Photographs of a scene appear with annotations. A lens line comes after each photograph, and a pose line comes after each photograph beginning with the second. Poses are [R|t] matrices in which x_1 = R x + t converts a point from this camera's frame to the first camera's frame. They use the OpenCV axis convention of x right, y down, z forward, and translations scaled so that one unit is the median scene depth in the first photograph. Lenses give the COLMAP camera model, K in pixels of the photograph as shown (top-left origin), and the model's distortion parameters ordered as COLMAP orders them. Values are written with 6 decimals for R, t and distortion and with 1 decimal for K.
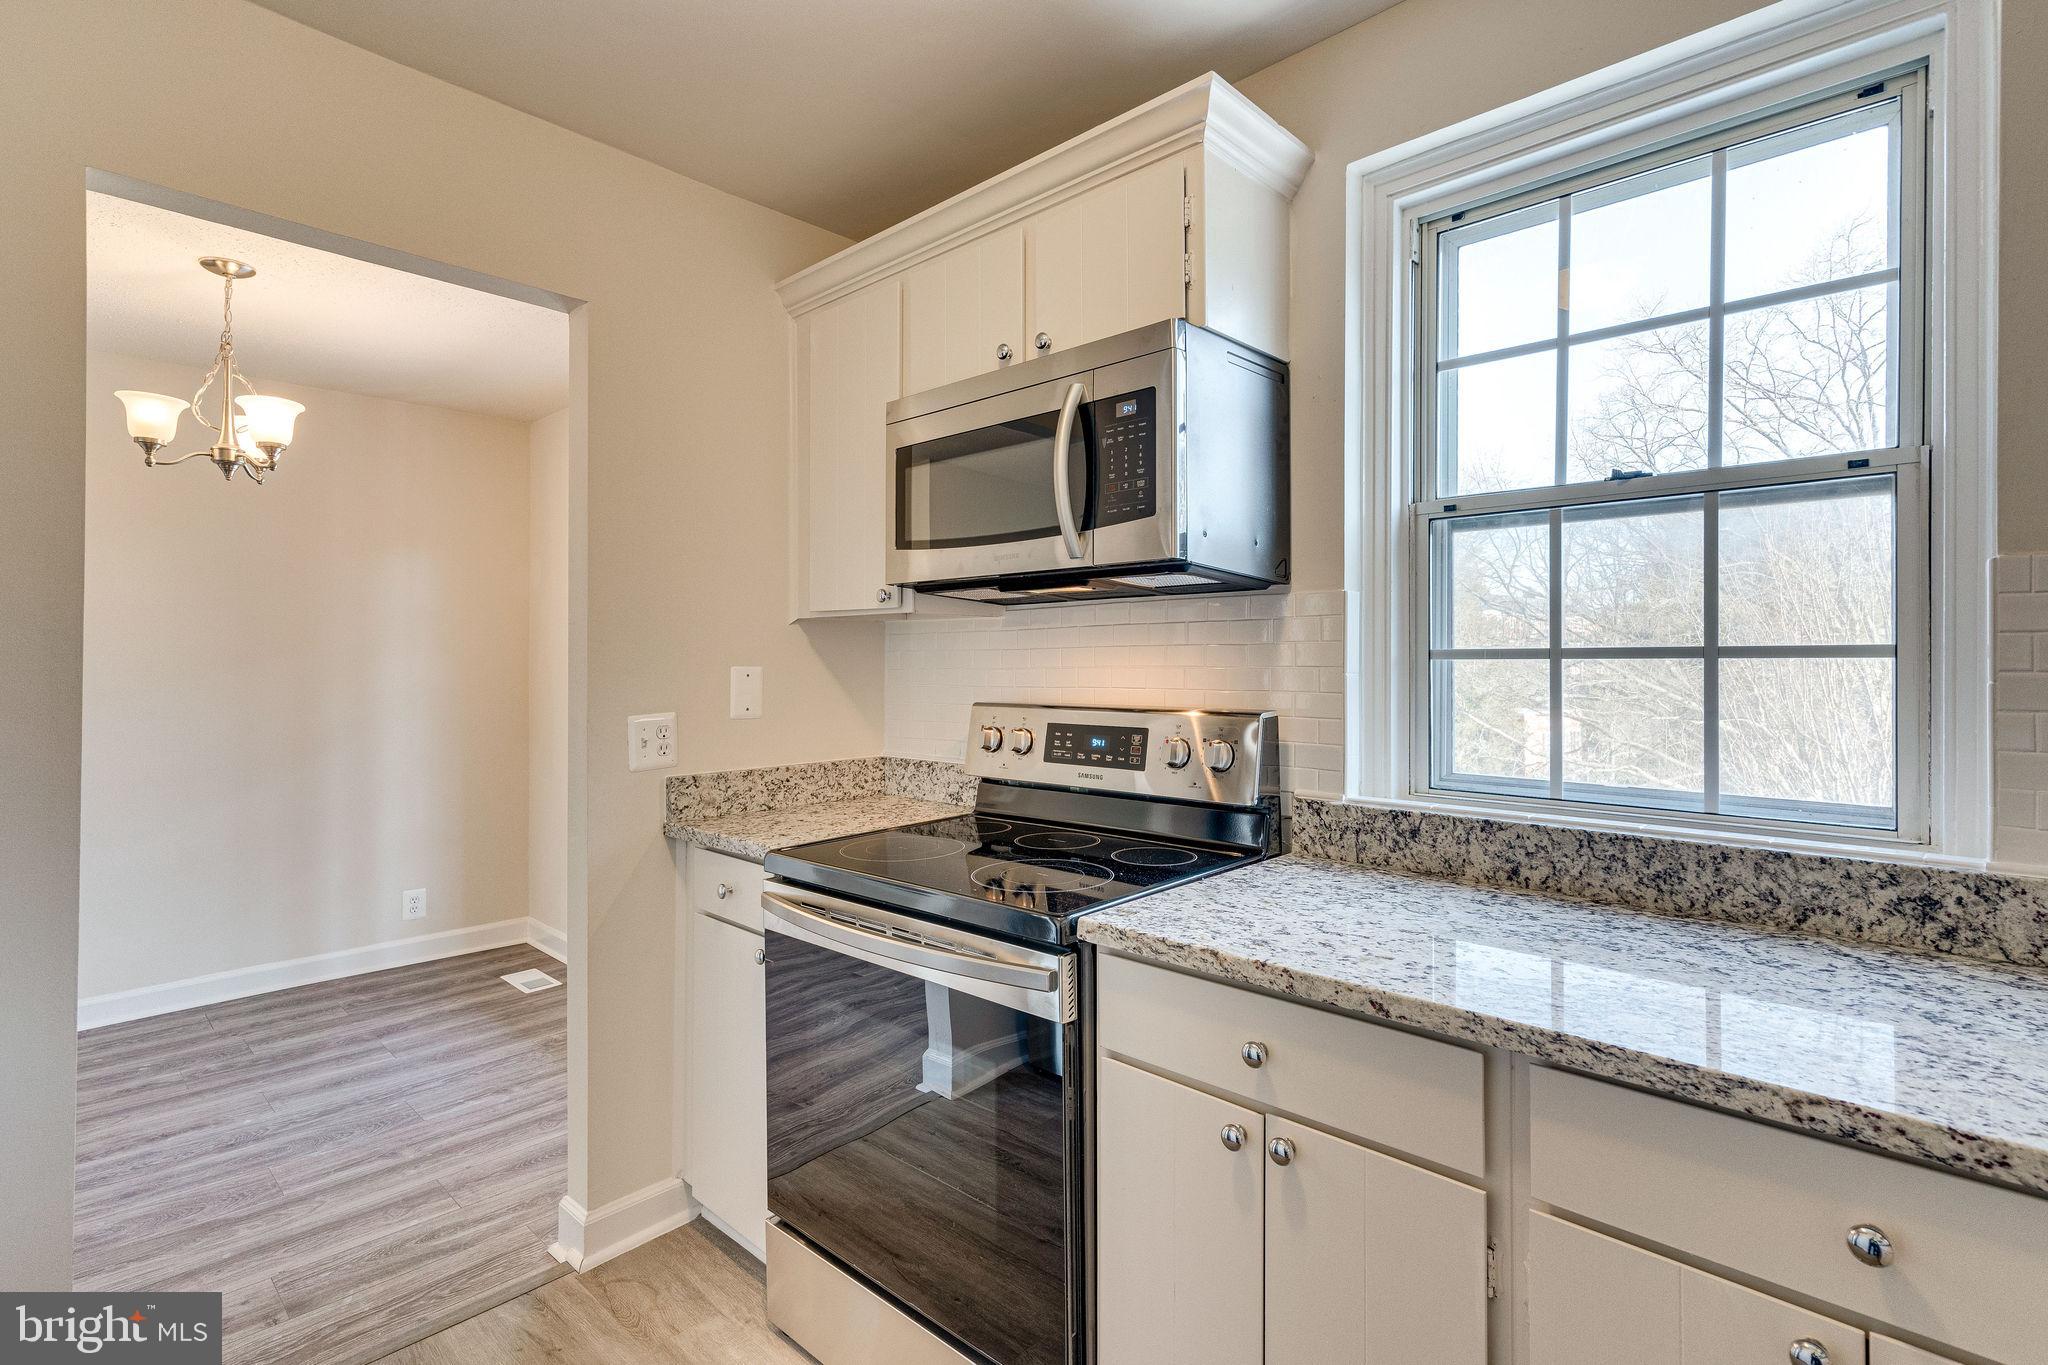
lens RADIAL K [[988.6, 0, 1006.5], [0, 988.6, 646.1], [0, 0, 1]] dist [0.009575, 0.001374]
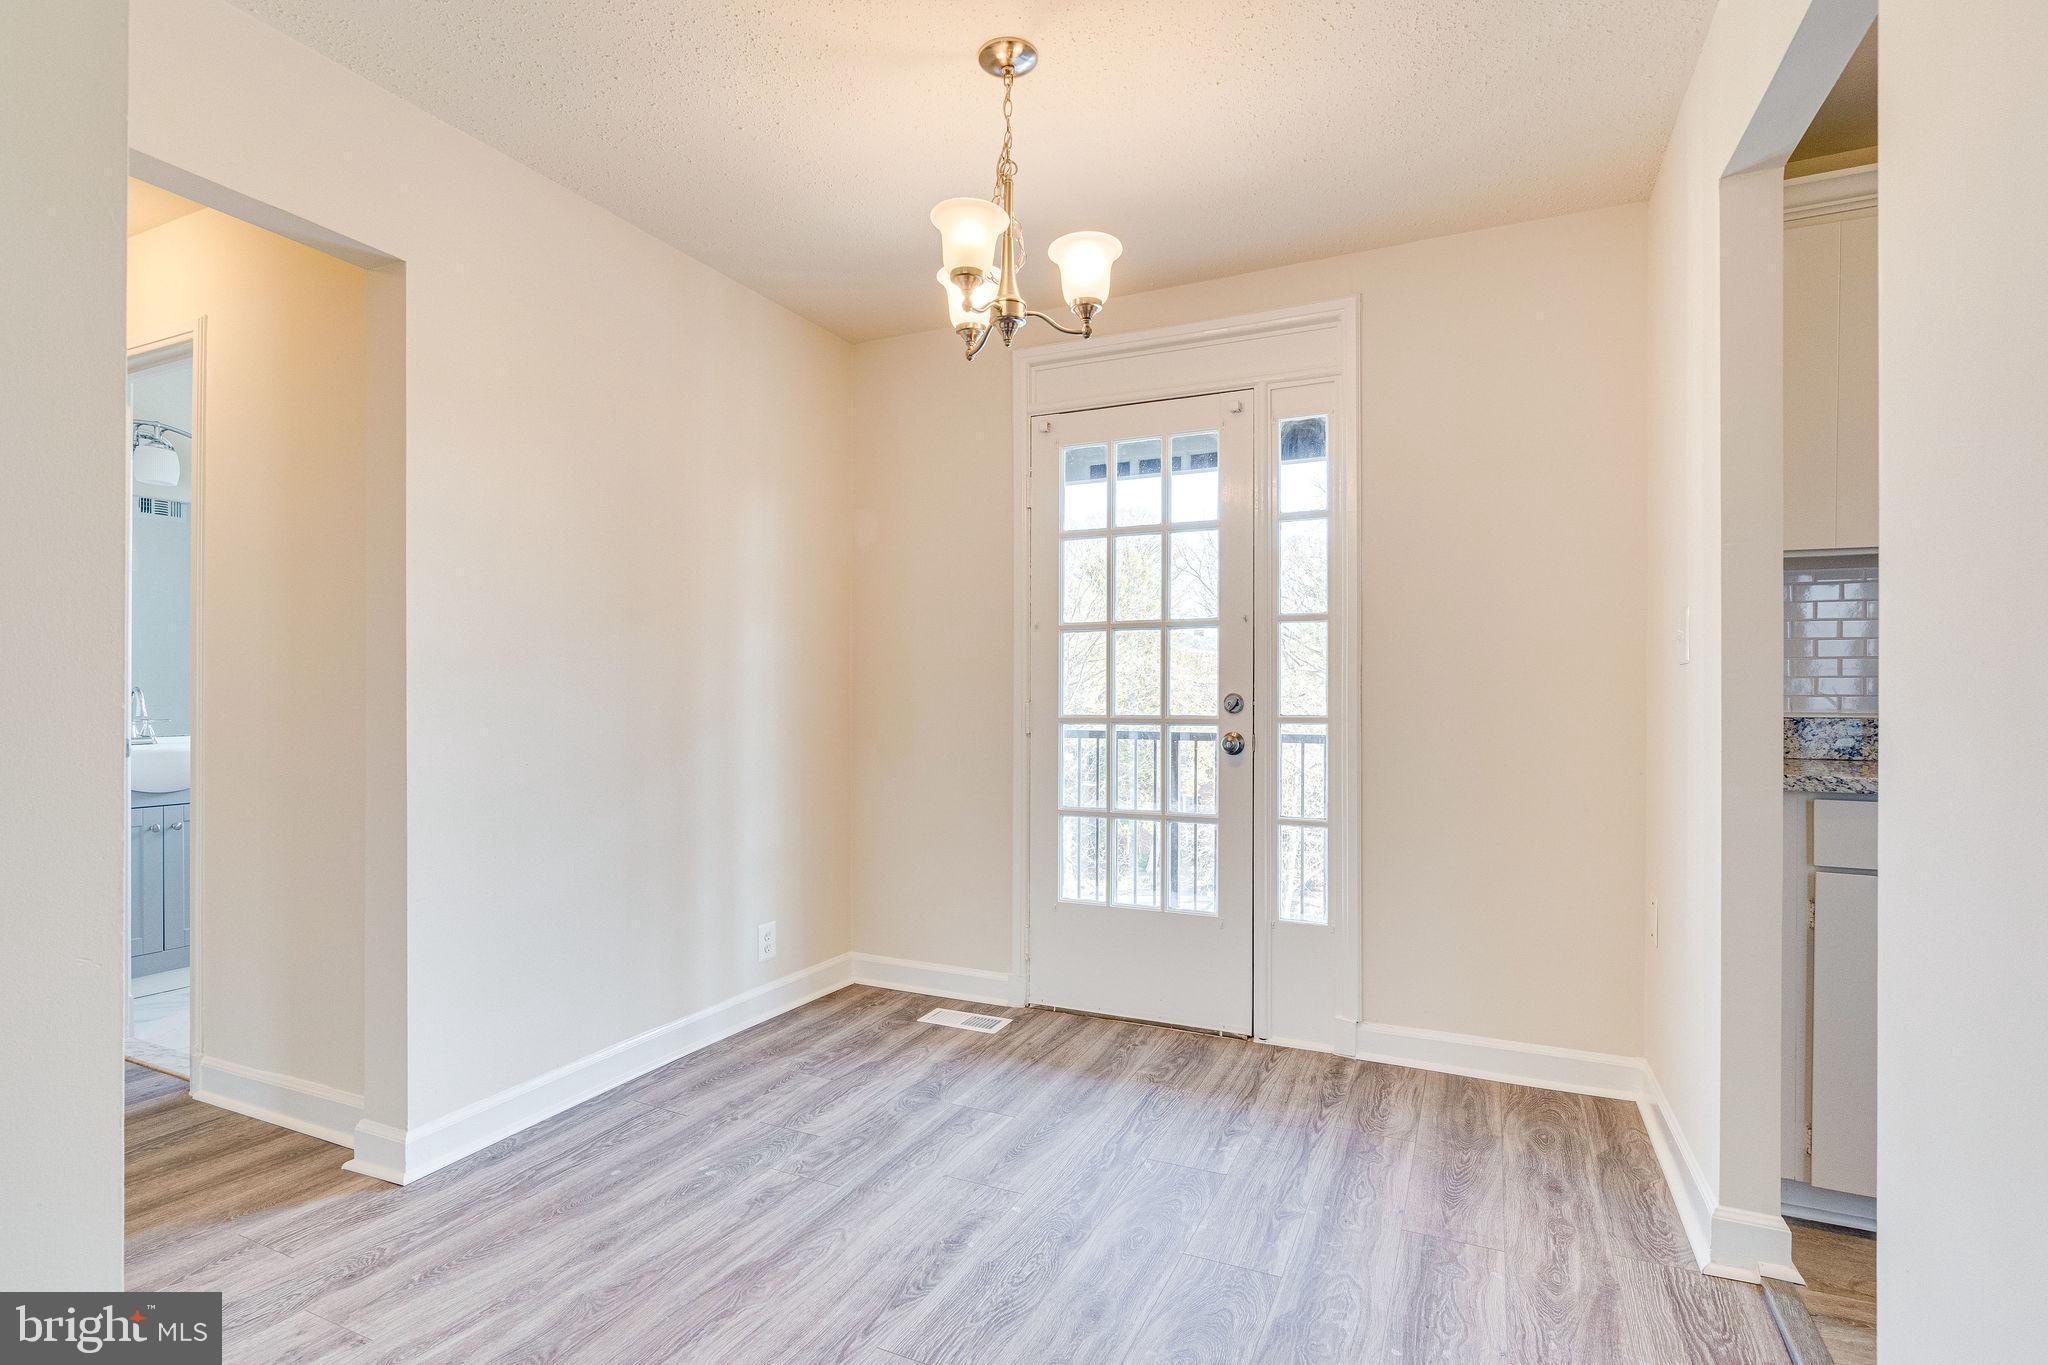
lens RADIAL K [[999.3, 0, 1022.0], [0, 999.3, 707.3], [0, 0, 1]] dist [0.003011, 0.001125]
pose [[0.946556, 0.001388, 0.322536, -1.284396], [-0.011094, 0.999539, 0.028254, 0.097545], [-0.322349, -0.030322, 0.946135, 0.378238]]
